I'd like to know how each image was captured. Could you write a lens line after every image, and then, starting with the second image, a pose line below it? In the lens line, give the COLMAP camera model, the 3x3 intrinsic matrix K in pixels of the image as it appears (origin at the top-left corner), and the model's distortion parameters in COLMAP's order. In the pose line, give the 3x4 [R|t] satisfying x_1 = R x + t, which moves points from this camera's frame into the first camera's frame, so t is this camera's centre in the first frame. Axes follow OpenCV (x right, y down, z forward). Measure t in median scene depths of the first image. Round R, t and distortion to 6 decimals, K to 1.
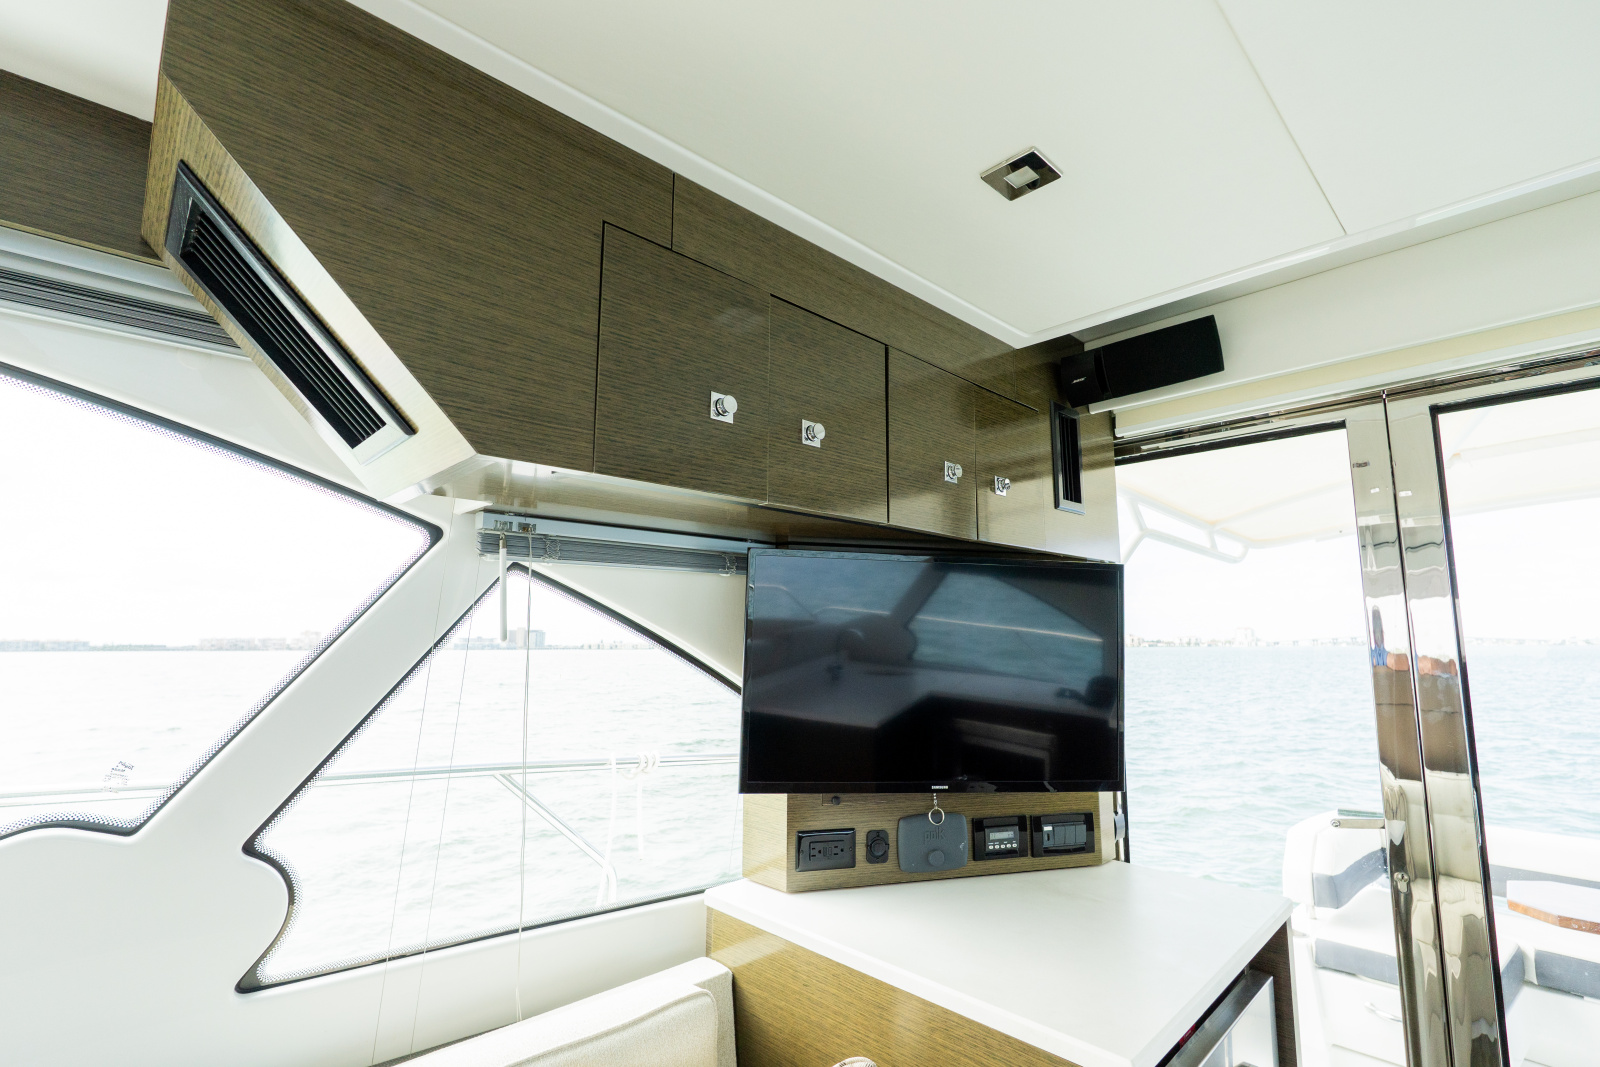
lens RADIAL K [[728.1, 0, 777.9], [0, 728.1, 536.8], [0, 0, 1]] dist [-0.003195, -0.000329]
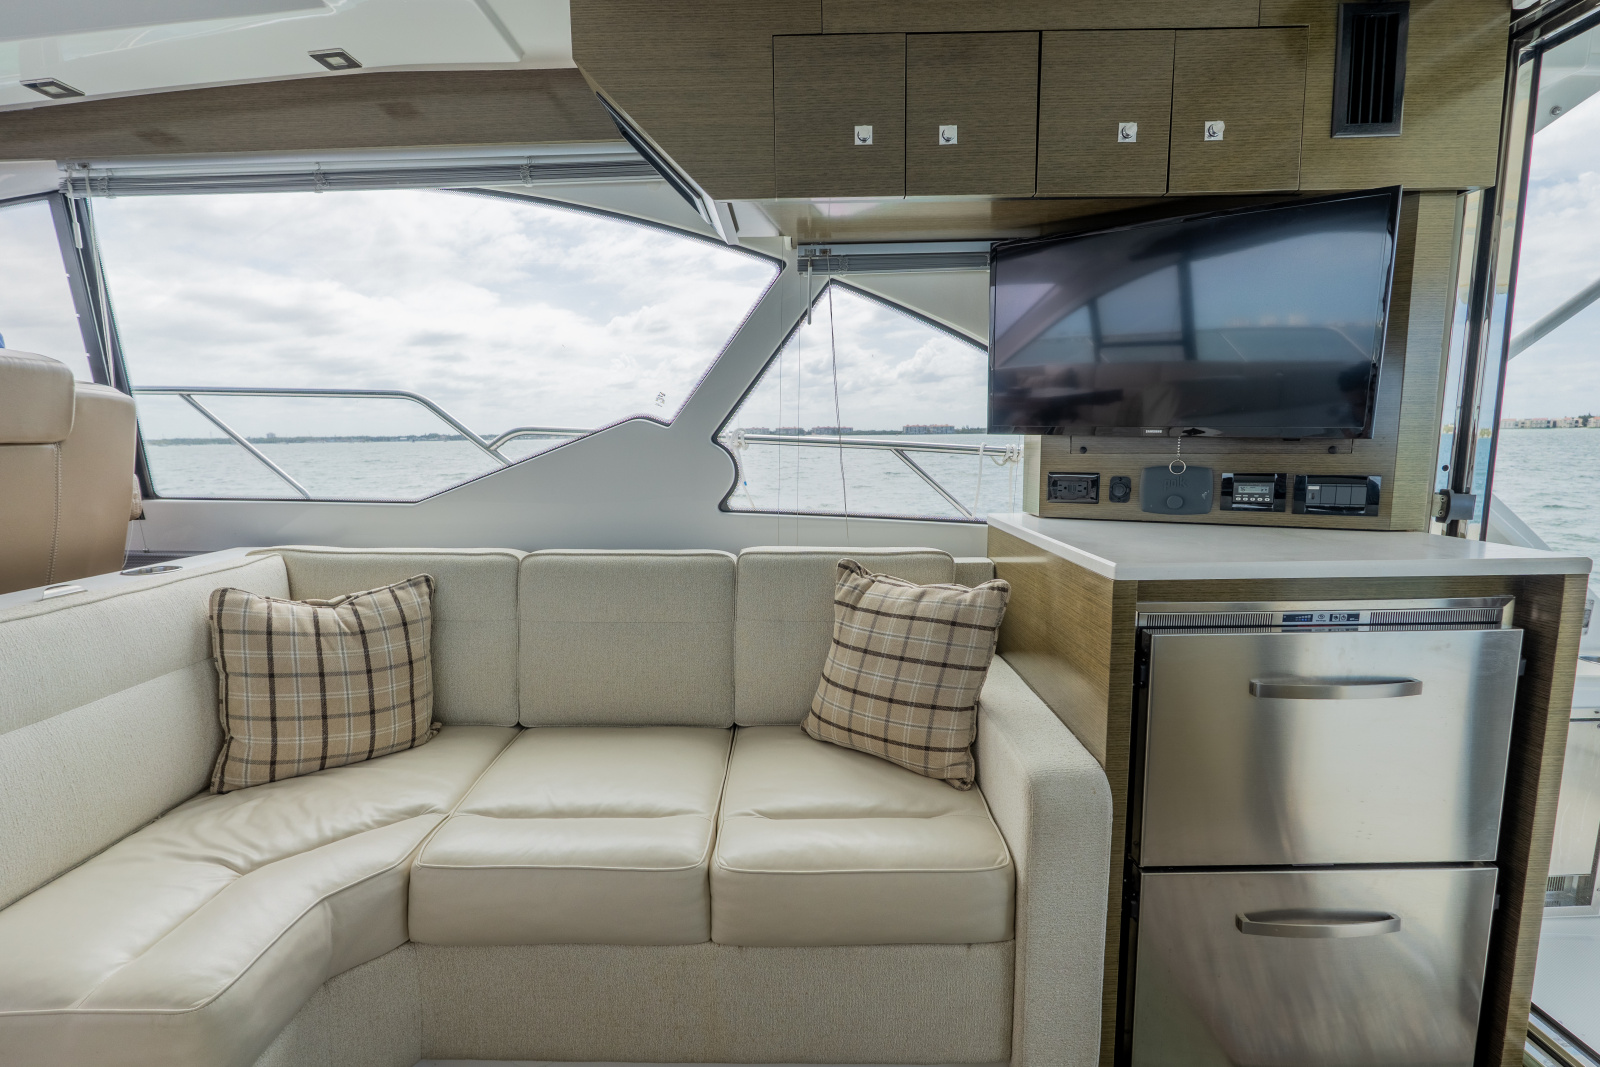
lens RADIAL K [[728.1, 0, 777.9], [0, 728.1, 536.8], [0, 0, 1]] dist [-0.003195, -0.000329]
pose [[0.712191, 0.090442, -0.696136, 0.729614], [0.105653, 0.966560, 0.233665, 0.204032], [0.693990, -0.239963, 0.678820, -0.282177]]
